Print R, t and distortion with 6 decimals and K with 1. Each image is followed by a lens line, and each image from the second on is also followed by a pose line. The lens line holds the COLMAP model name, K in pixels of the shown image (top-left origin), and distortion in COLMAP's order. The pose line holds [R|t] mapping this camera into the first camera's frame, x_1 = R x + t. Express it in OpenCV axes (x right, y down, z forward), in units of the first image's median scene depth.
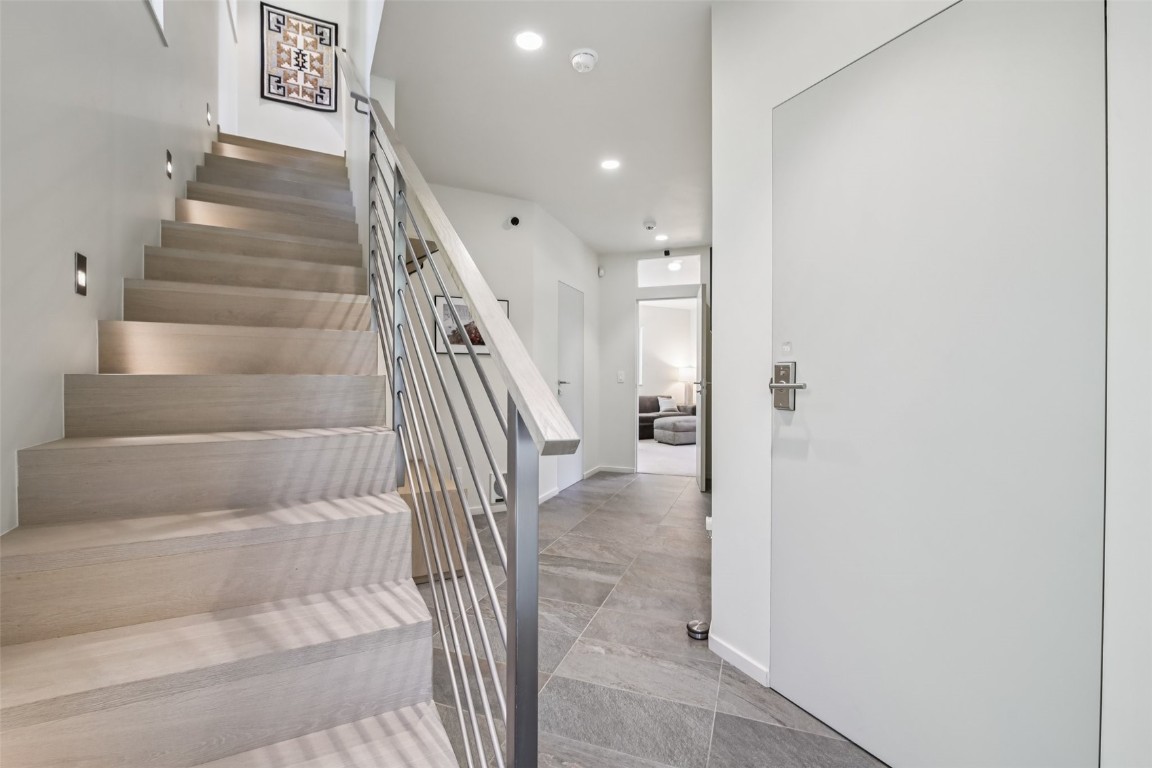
lens RADIAL K [[502.3, 0, 572.4], [0, 502.3, 381.0], [0, 0, 1]] dist [-0.004900, -0.001175]
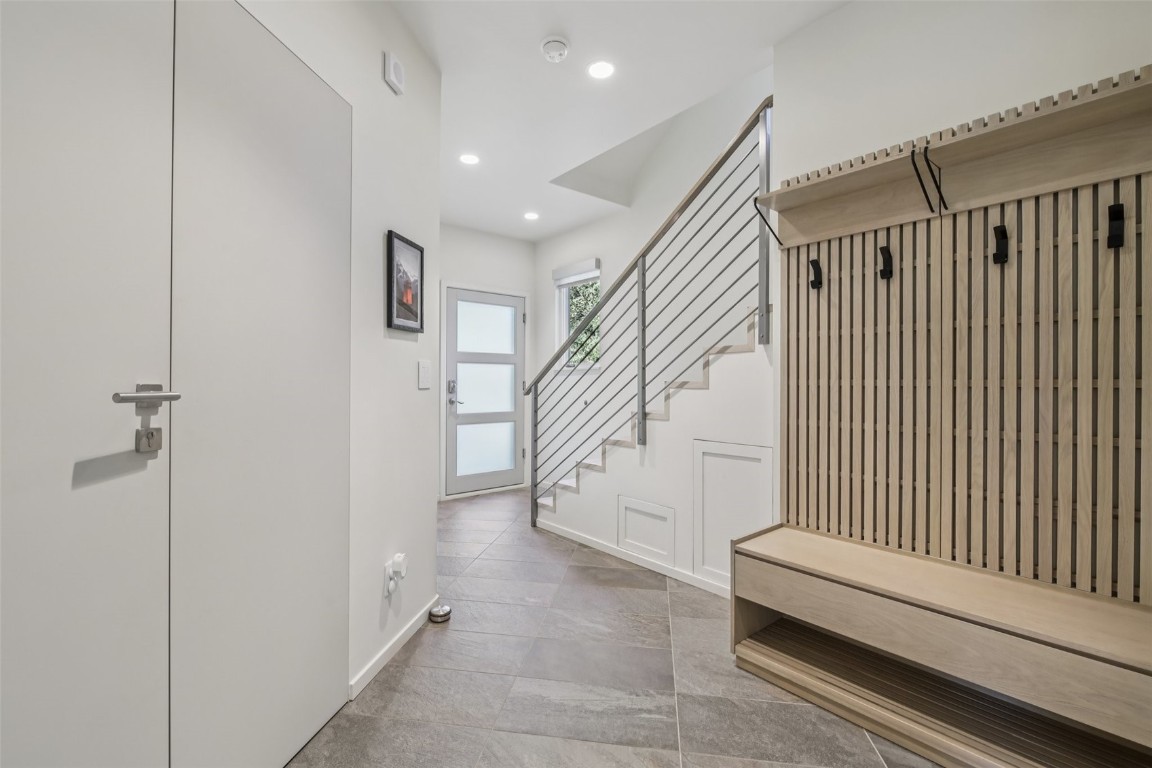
lens RADIAL K [[502.3, 0, 572.4], [0, 502.3, 381.0], [0, 0, 1]] dist [-0.004900, -0.001175]
pose [[-0.979284, -0.001630, -0.202485, 0.161821], [-0.002311, 0.999992, 0.003128, -0.010444], [0.202478, 0.003531, -0.979280, 1.774116]]
